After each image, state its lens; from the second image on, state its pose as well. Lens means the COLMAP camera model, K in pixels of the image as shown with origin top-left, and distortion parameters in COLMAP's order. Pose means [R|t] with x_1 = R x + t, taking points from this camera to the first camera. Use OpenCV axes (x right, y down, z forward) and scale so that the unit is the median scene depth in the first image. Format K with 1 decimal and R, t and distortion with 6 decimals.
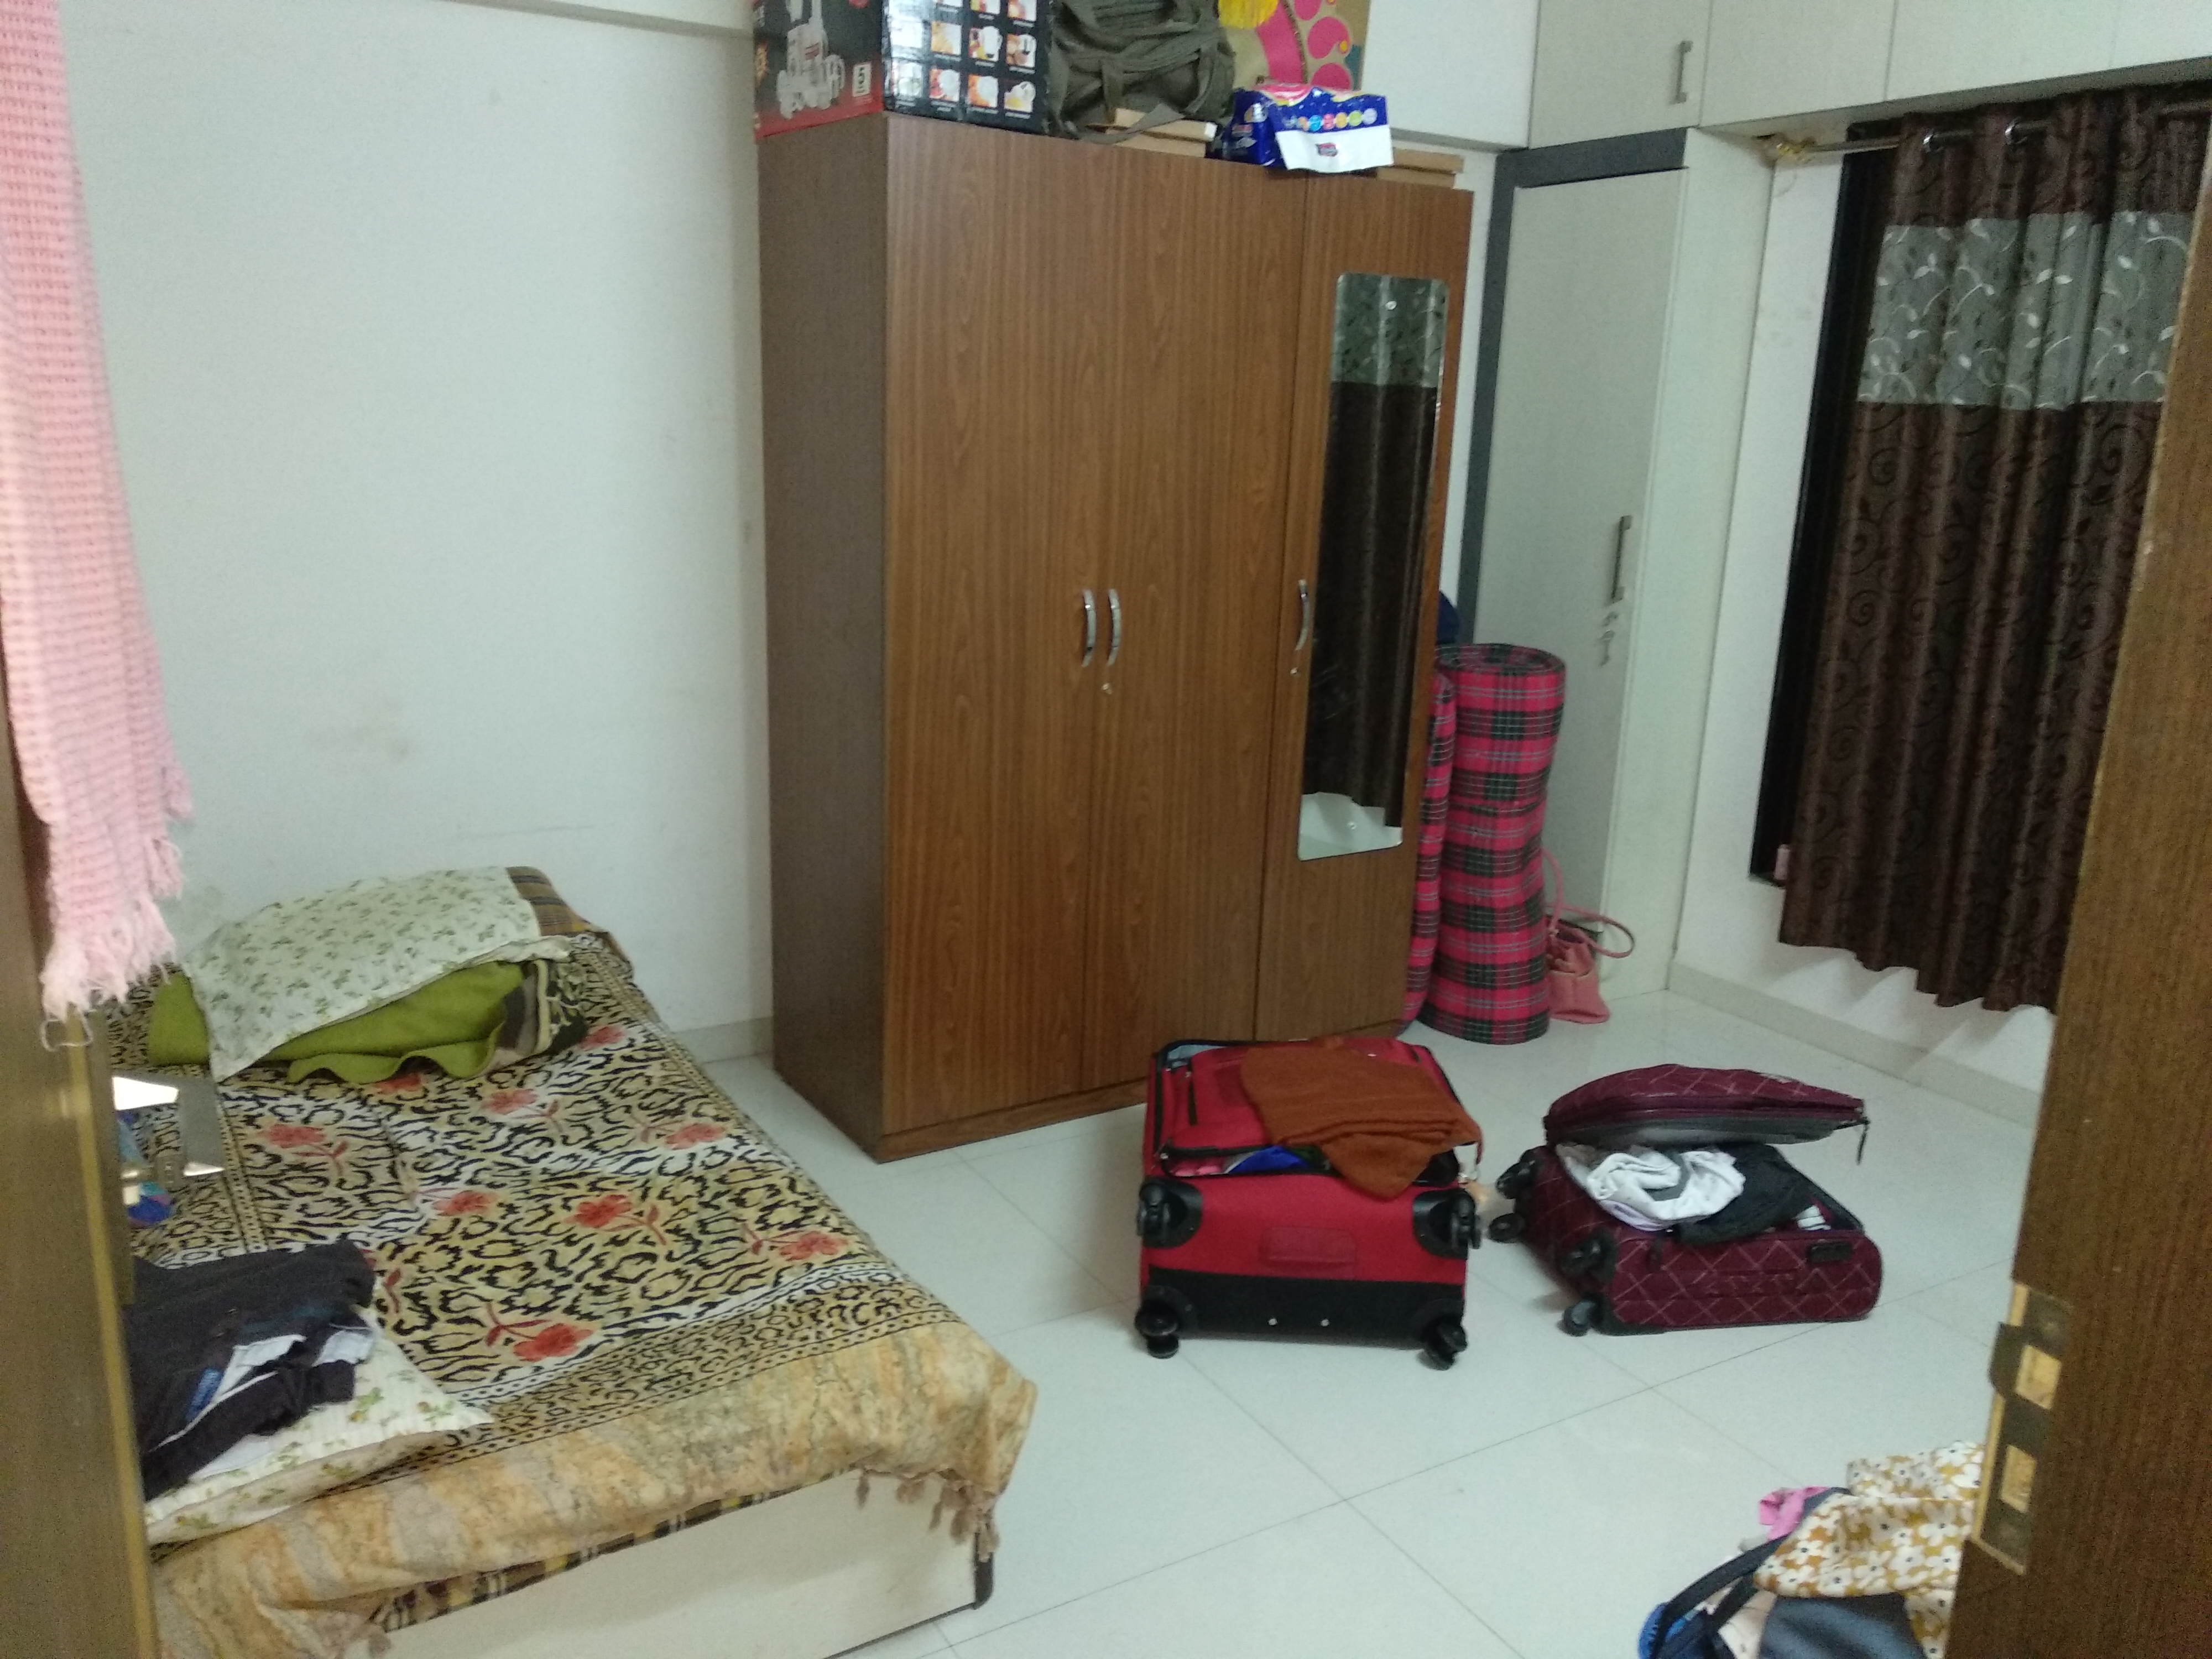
lens RADIAL K [[1739.4, 0, 1120.6], [0, 1739.4, 837.3], [0, 0, 1]] dist [0.082977, -0.108959]
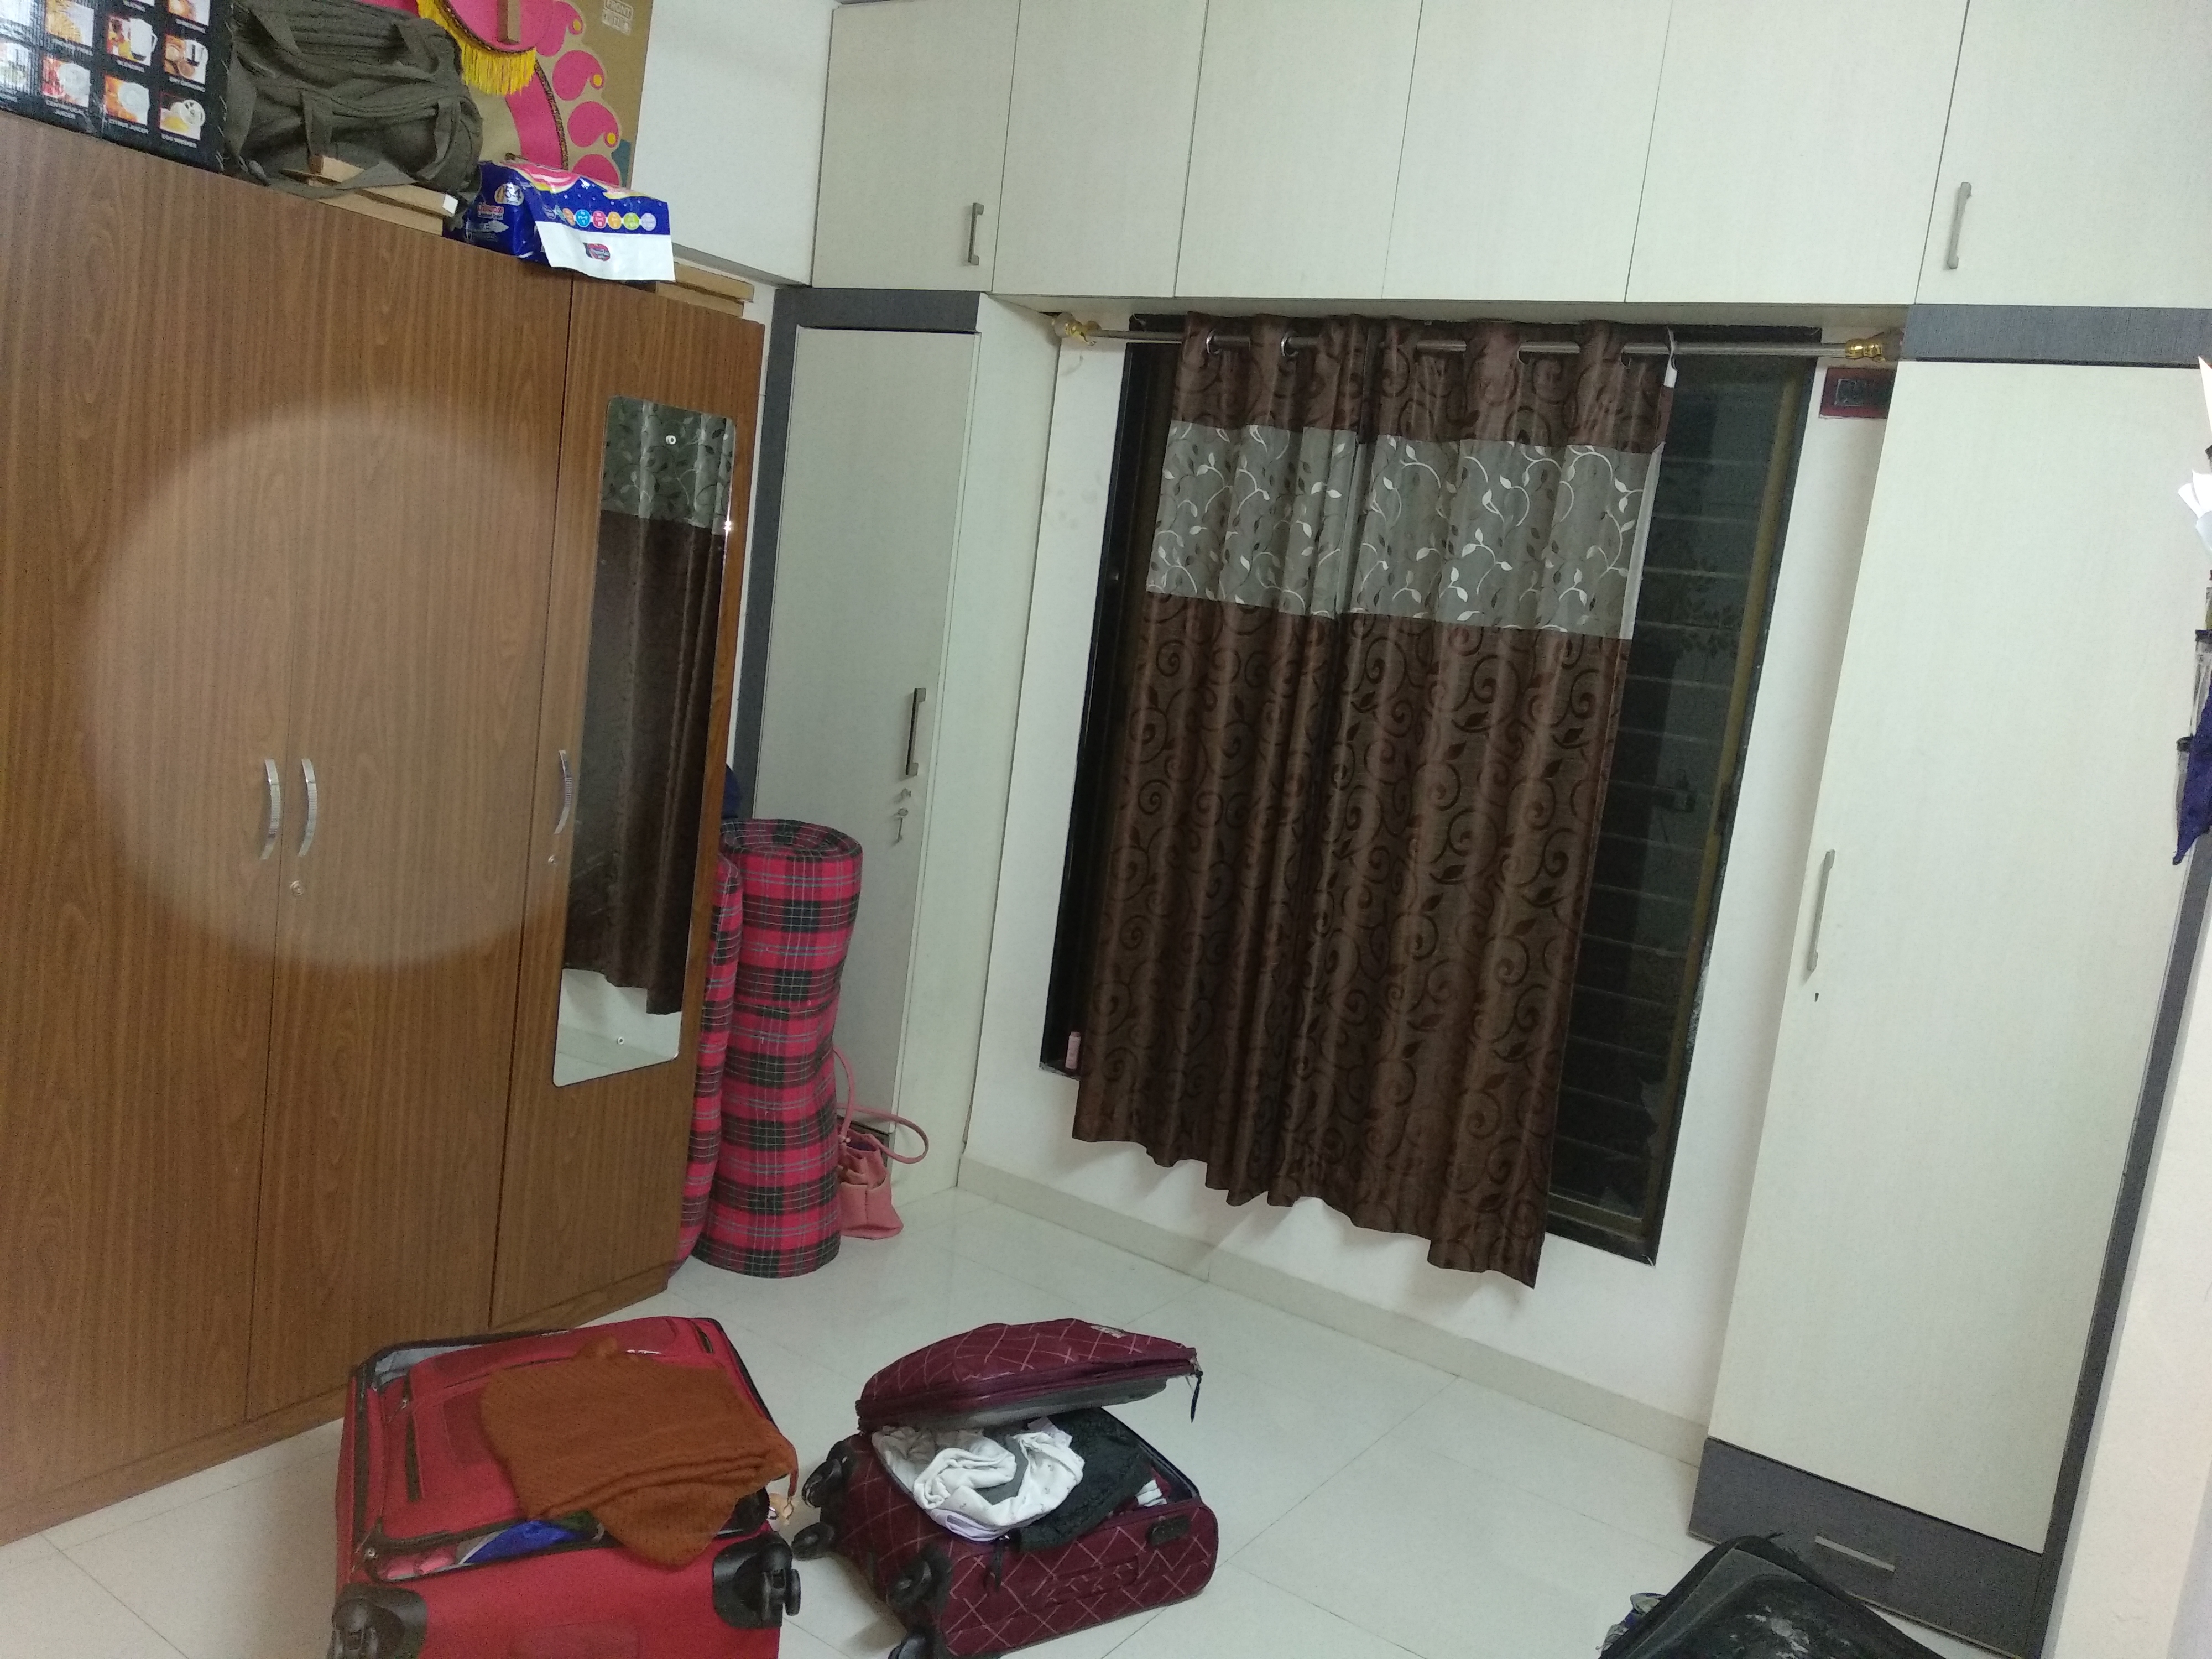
lens RADIAL K [[1739.4, 0, 1120.6], [0, 1739.4, 837.3], [0, 0, 1]] dist [0.082977, -0.108959]
pose [[0.907488, 0.016691, 0.419746, -0.004266], [0.010780, 0.997956, -0.062990, -0.050817], [-0.419939, 0.061687, 0.905453, 0.136567]]
